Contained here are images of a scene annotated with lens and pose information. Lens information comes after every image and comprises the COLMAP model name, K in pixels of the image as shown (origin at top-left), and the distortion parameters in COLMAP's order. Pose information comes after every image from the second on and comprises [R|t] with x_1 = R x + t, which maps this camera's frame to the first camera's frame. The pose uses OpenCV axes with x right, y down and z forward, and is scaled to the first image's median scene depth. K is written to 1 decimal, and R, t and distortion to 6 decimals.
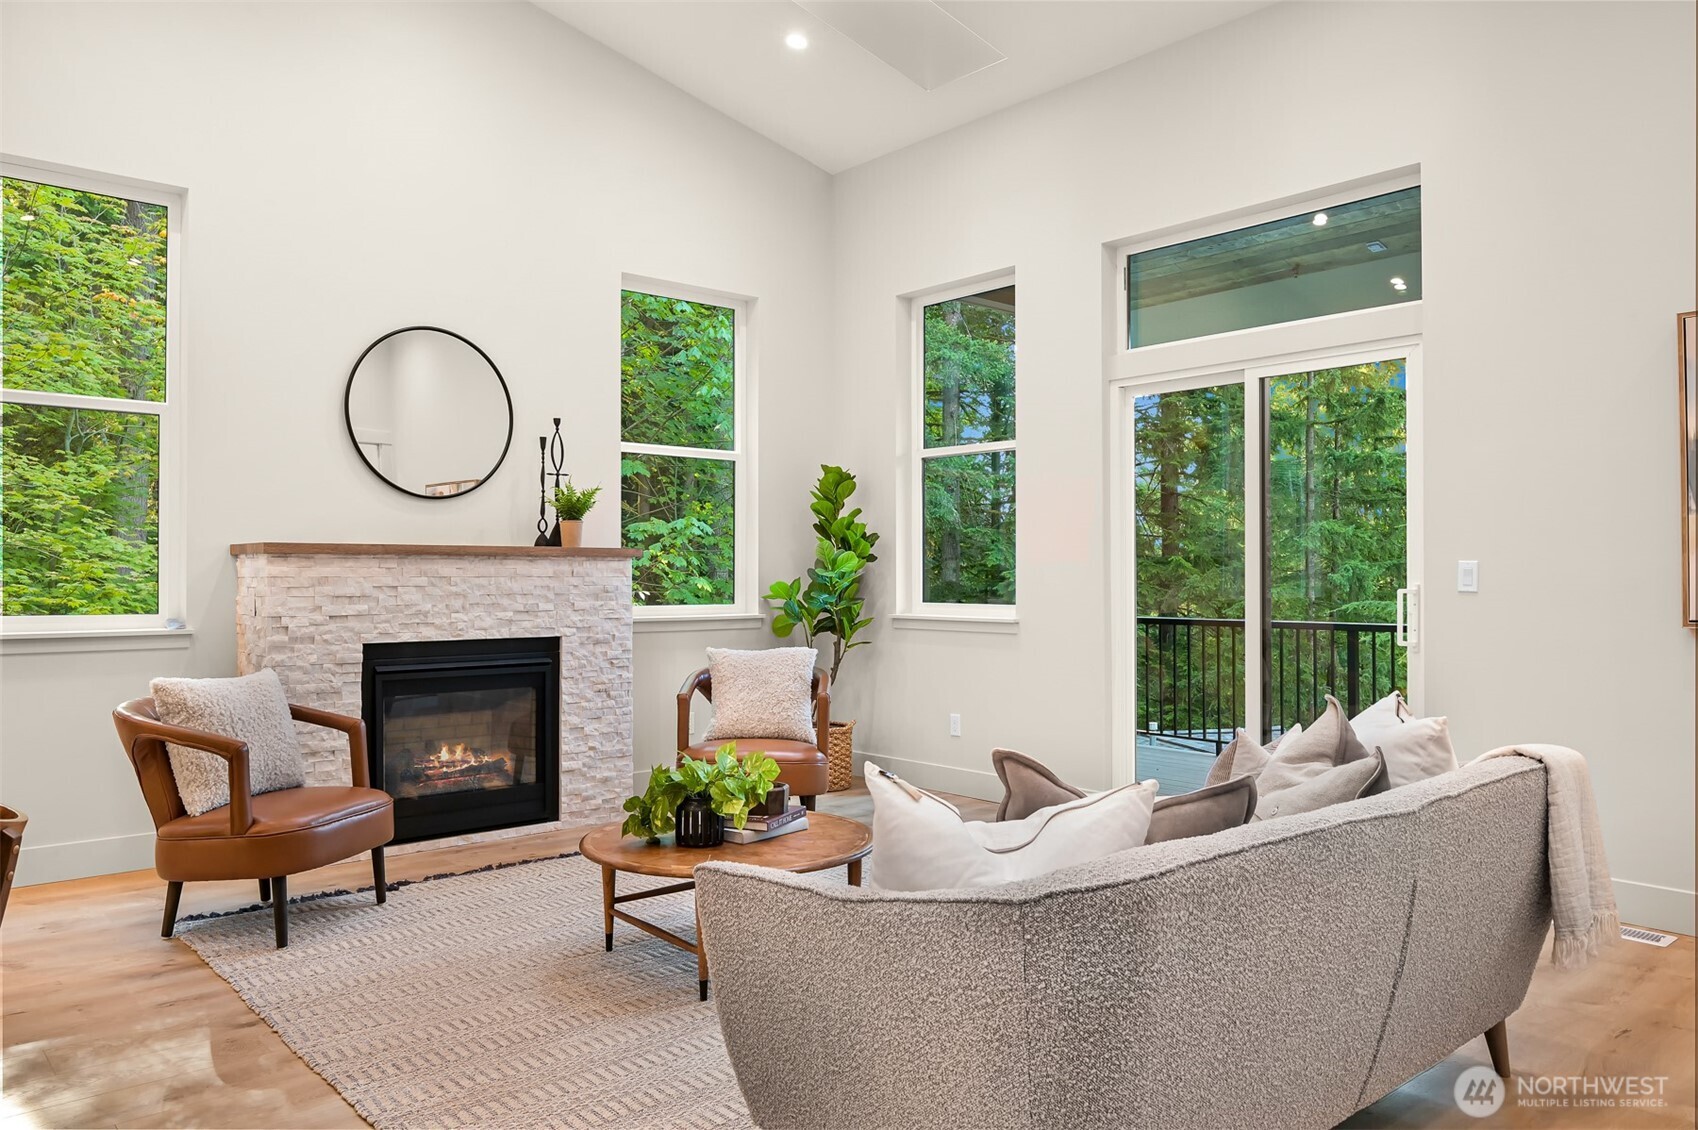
lens RADIAL K [[1189.3, 0, 849.0], [0, 1189.3, 565.0], [0, 0, 1]] dist [-0.004740, 0.002056]
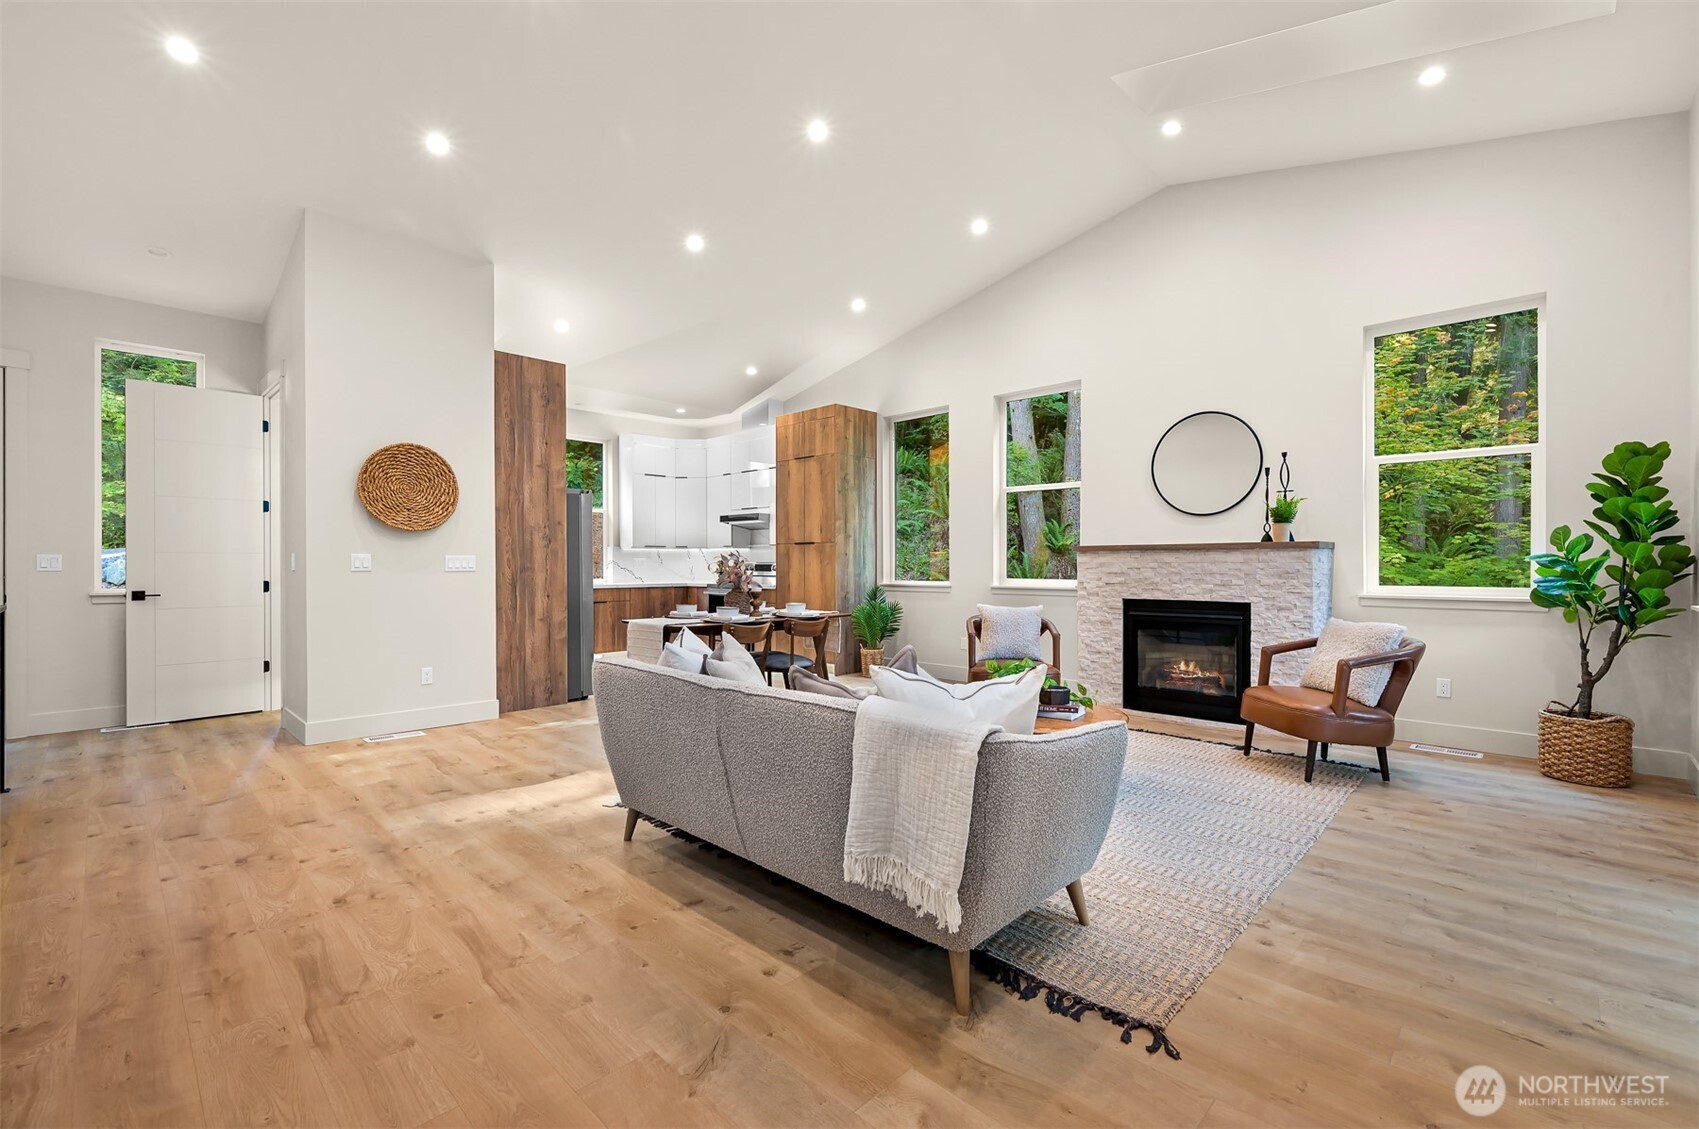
lens RADIAL K [[730.5, 0, 849.5], [0, 730.5, 564.5], [0, 0, 1]] dist [0.001219, 0.000052]
pose [[0.081913, 0.001705, -0.996638, 0.684953], [0.010703, 0.999939, 0.002590, 0.005045], [0.996582, -0.010880, 0.081889, 0.464391]]
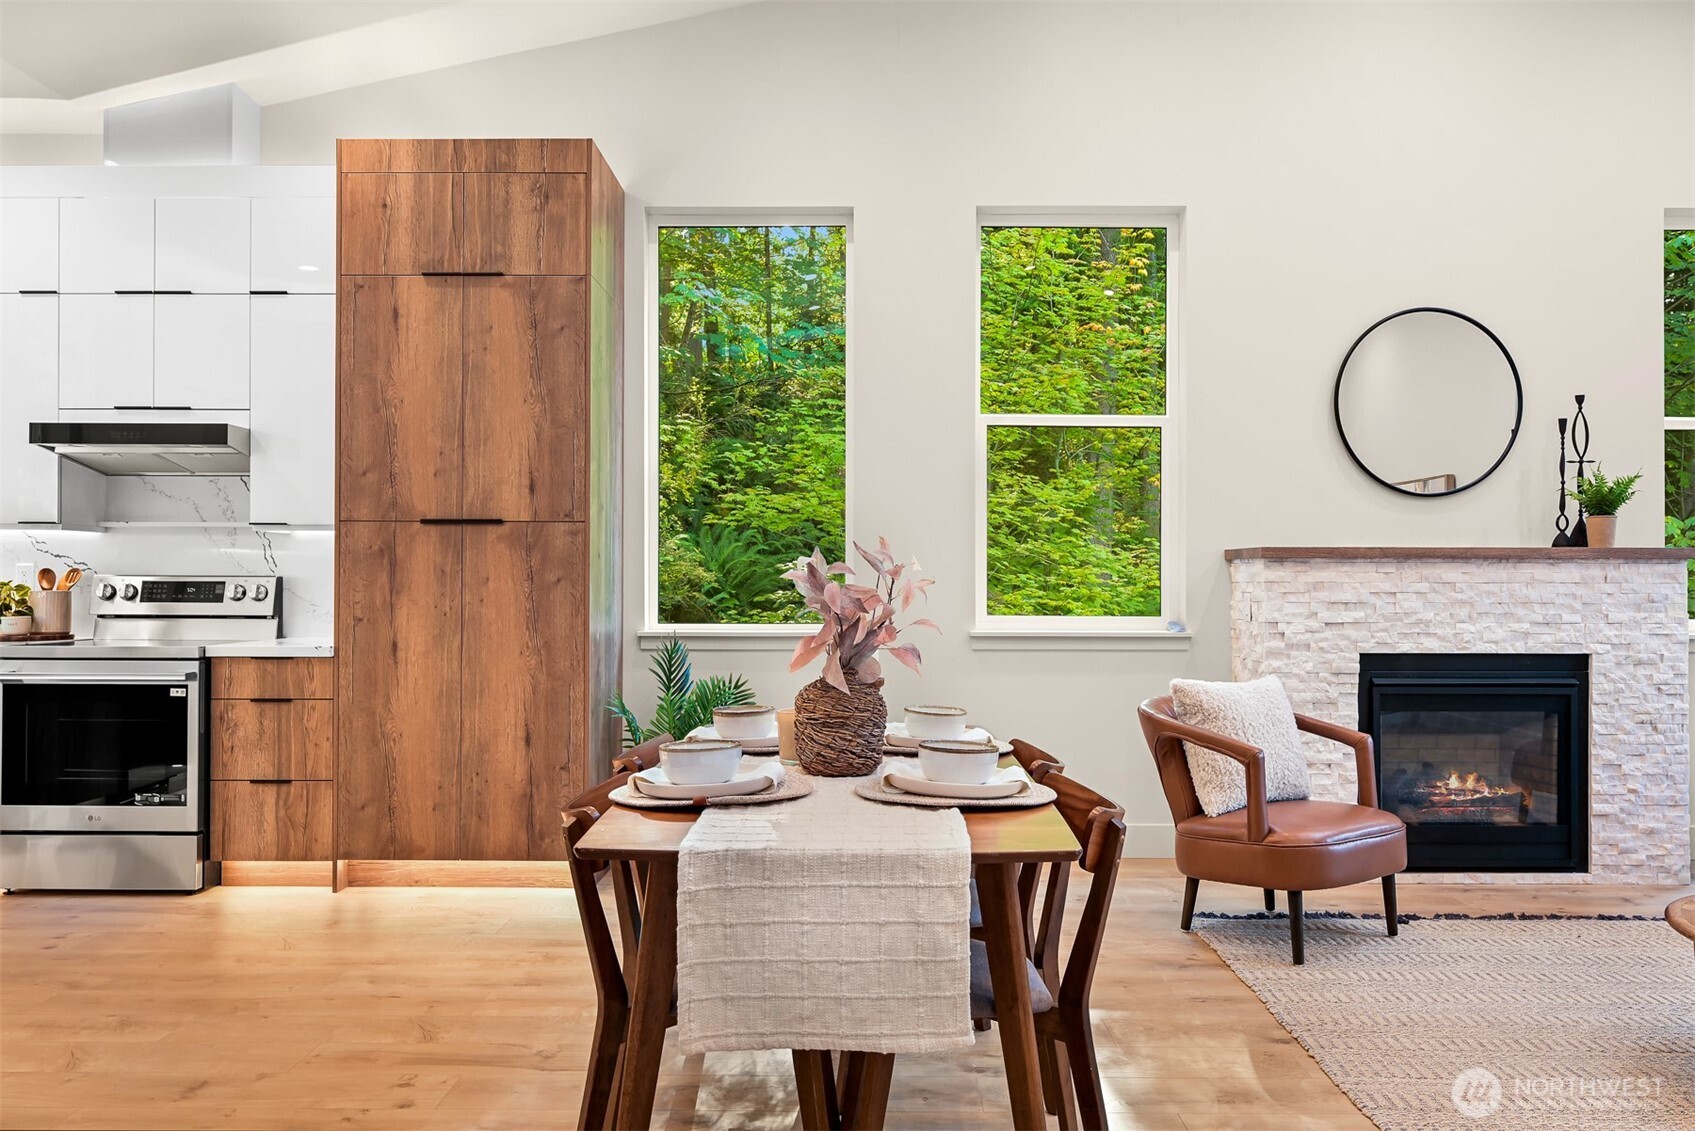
lens RADIAL K [[1224.9, 0, 862.6], [0, 1224.9, 573.7], [0, 0, 1]] dist [-0.001438, 0.000386]
pose [[0.749753, -0.000934, -0.661717, -0.060458], [0.002888, 0.999994, 0.001862, 0.000336], [0.661712, -0.003307, 0.749751, 0.012159]]
